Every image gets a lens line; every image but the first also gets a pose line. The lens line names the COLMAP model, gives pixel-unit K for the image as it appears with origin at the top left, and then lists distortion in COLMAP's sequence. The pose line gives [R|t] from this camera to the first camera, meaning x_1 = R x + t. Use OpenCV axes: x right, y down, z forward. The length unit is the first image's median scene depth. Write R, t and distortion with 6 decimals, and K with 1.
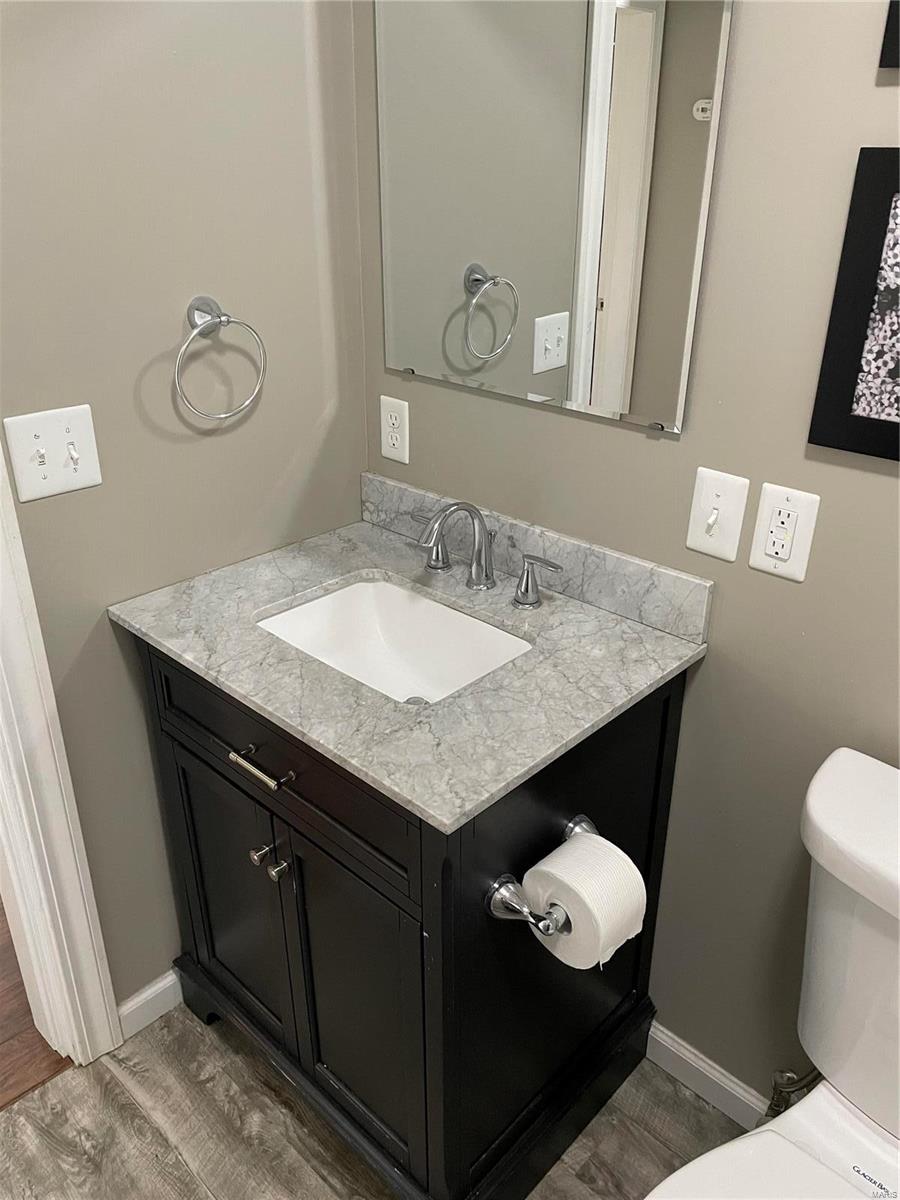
lens RADIAL K [[901.9, 0, 450.0], [0, 901.9, 600.0], [0, 0, 1]] dist [0.097135, -0.126796]
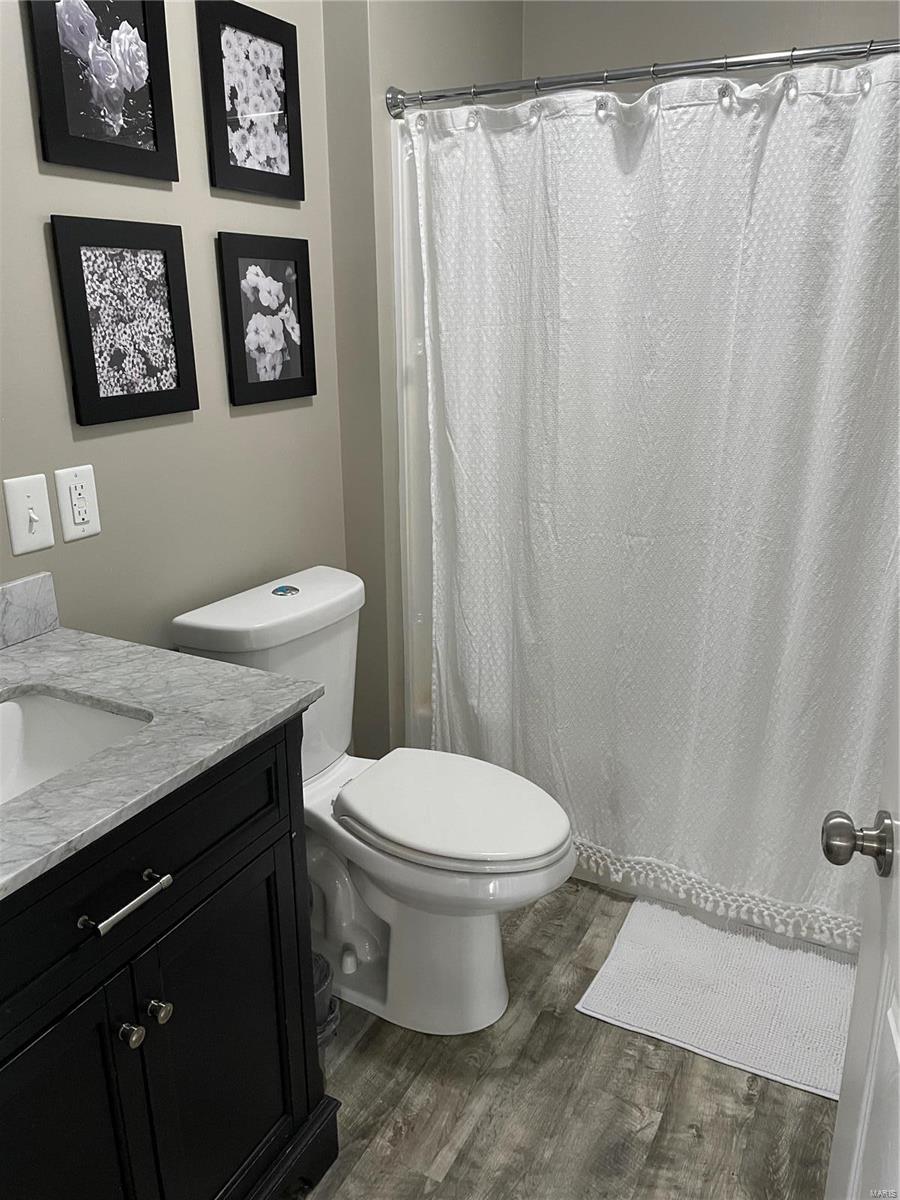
lens RADIAL K [[901.9, 0, 450.0], [0, 901.9, 600.0], [0, 0, 1]] dist [0.097135, -0.126796]
pose [[-0.270327, -0.299816, 0.914895, -1.010290], [0.436111, 0.809059, 0.393993, -0.244415], [-0.858330, 0.505503, -0.087958, 0.733586]]
